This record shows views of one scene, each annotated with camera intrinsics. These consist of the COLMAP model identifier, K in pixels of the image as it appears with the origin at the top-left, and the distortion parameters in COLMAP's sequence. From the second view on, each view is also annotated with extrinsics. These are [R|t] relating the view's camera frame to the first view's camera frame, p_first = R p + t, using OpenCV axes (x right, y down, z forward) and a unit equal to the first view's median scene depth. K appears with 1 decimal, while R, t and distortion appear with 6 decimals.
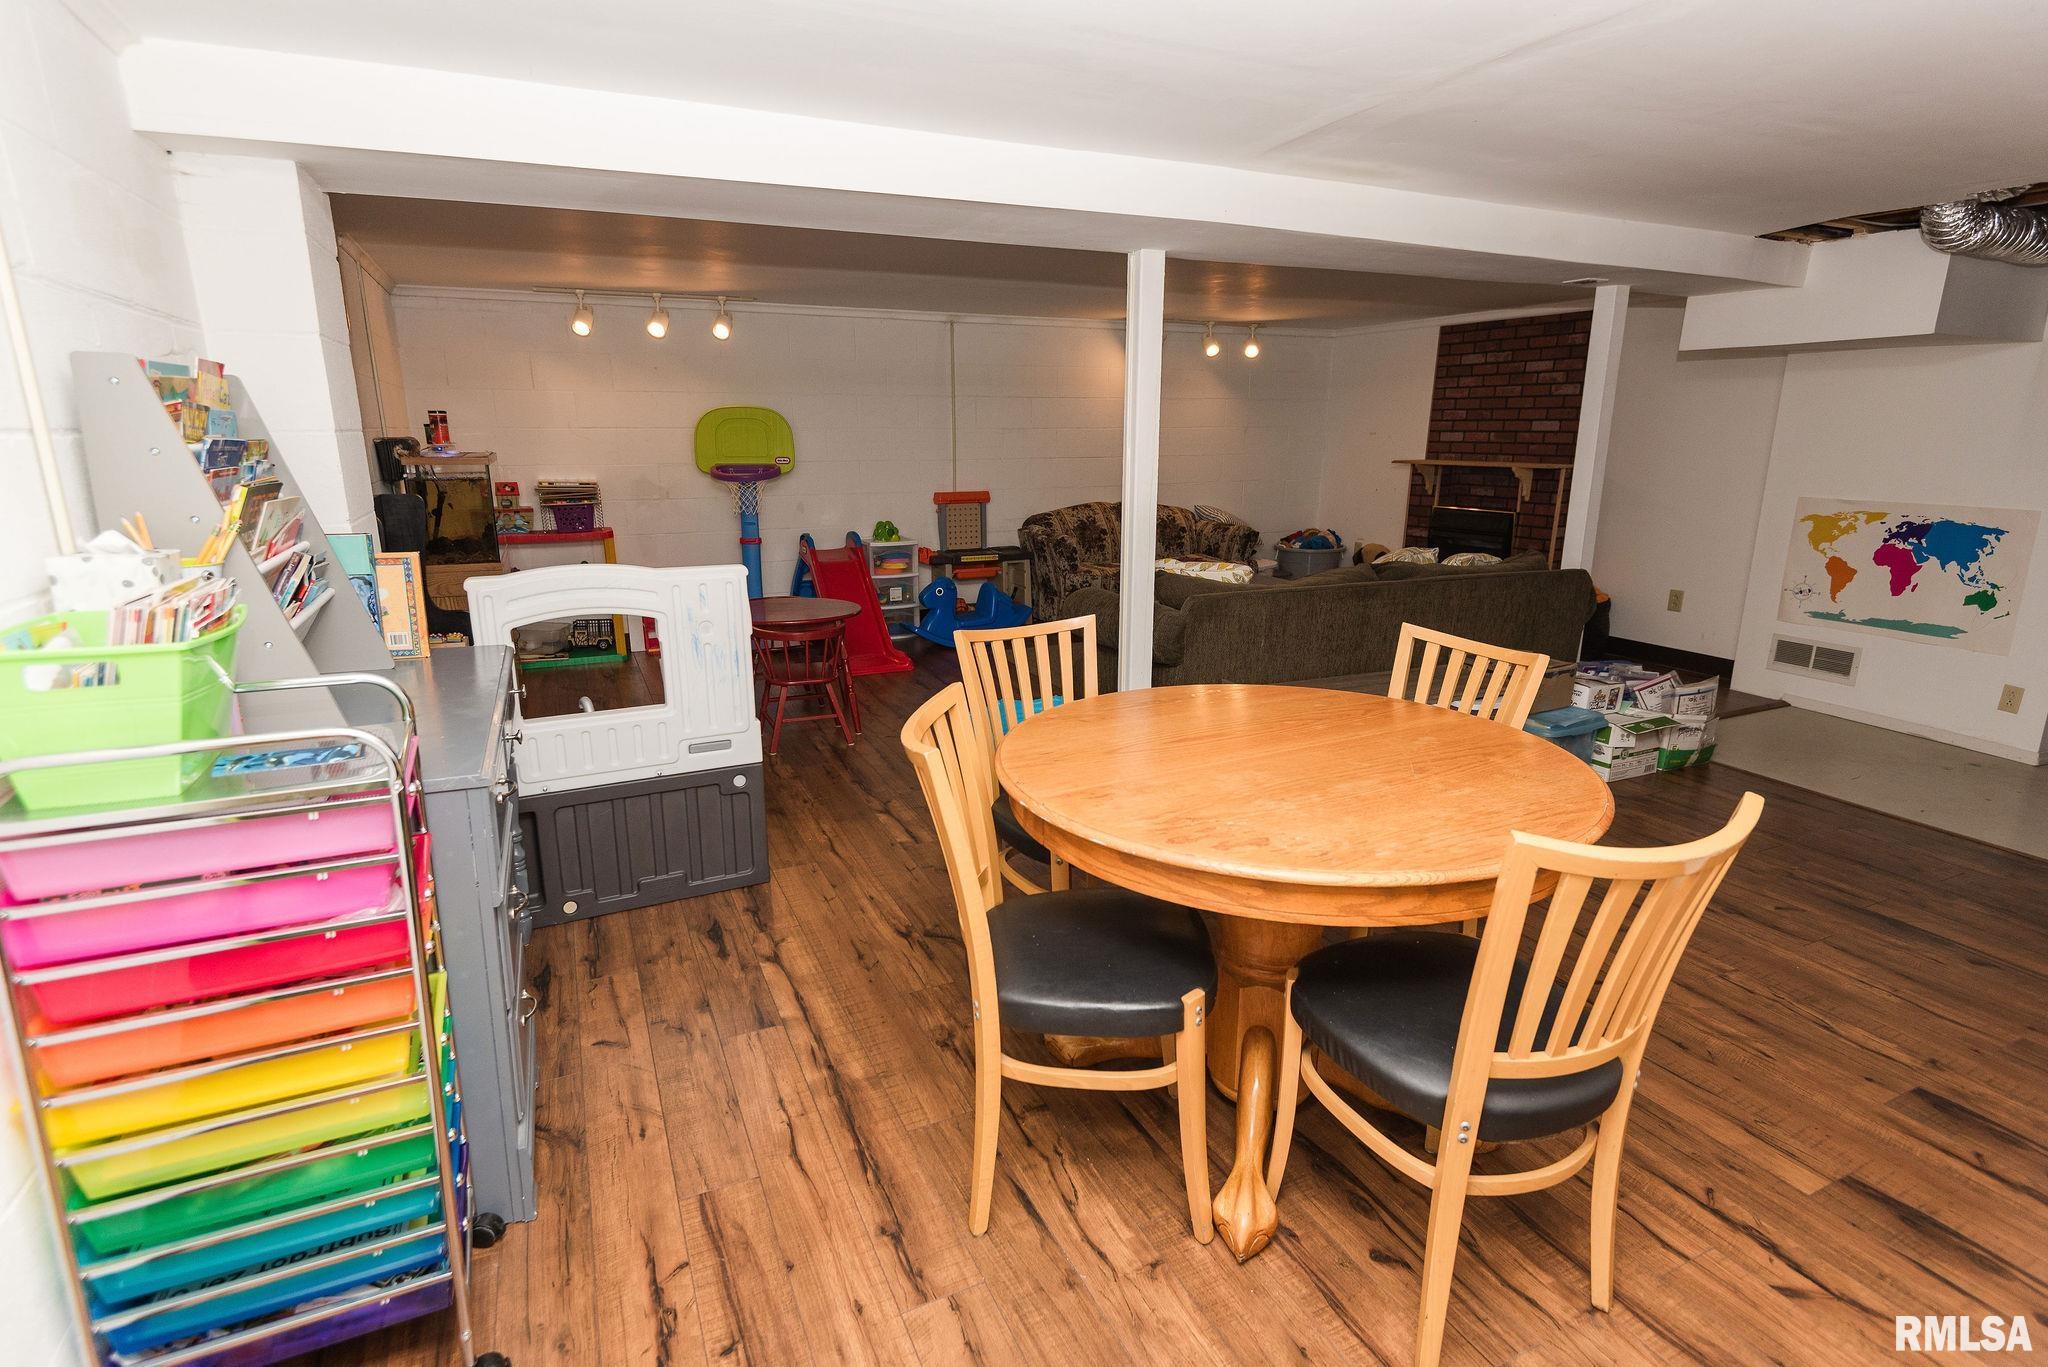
lens RADIAL K [[991.9, 0, 1028.4], [0, 991.9, 680.1], [0, 0, 1]] dist [0.033675, -0.030326]
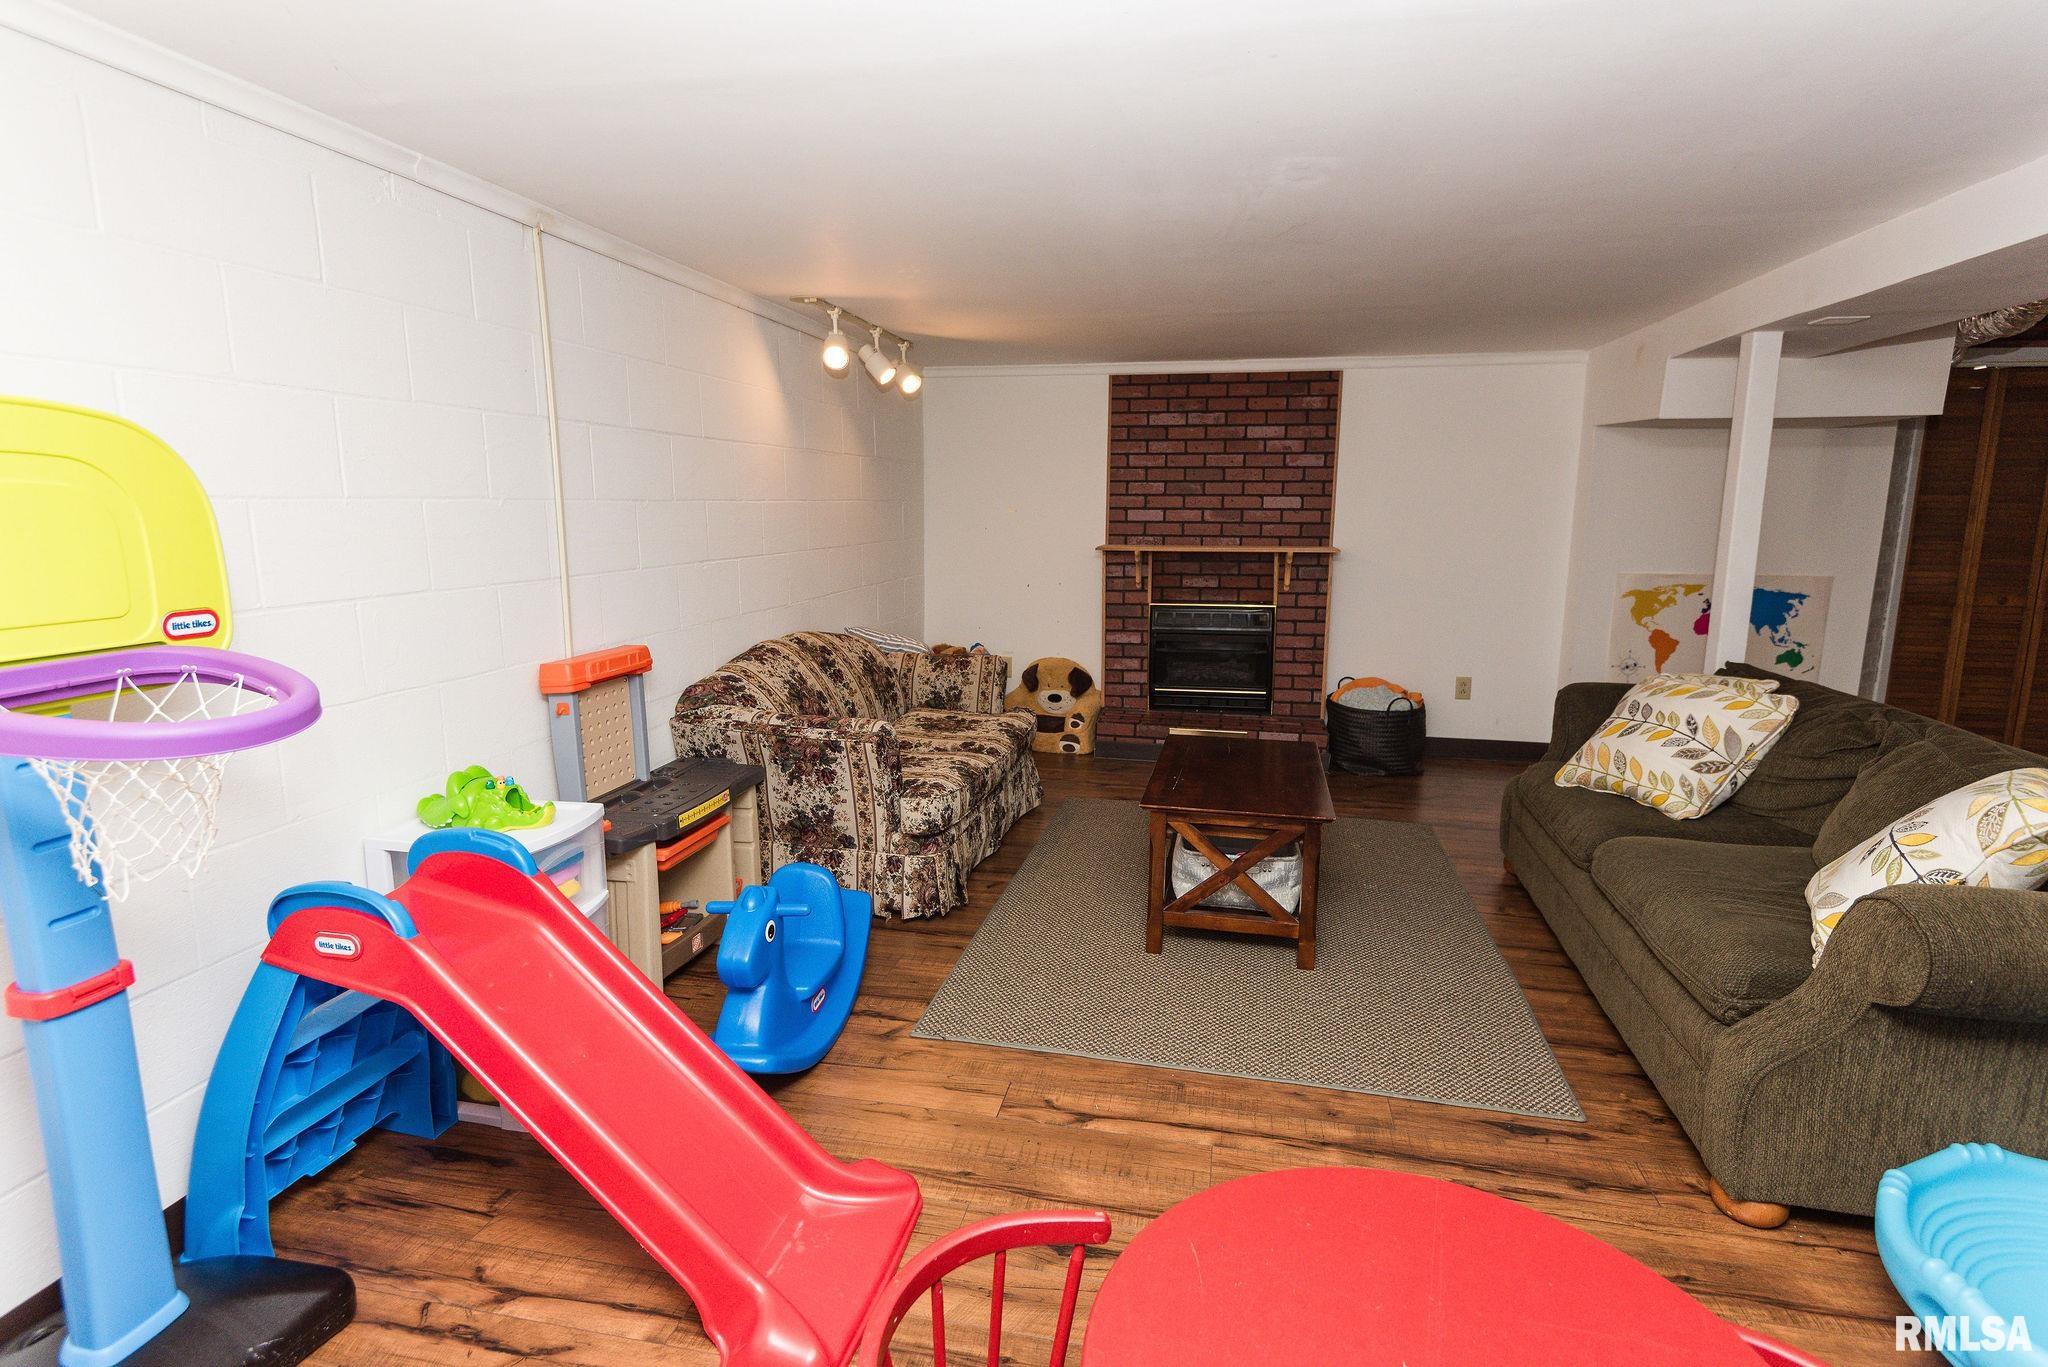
lens RADIAL K [[991.9, 0, 1028.4], [0, 991.9, 680.1], [0, 0, 1]] dist [0.033675, -0.030326]
pose [[0.604568, -0.135452, 0.784953, -0.288253], [0.193072, 0.980969, 0.020573, -0.164702], [-0.772801, 0.139115, 0.619214, 0.661695]]
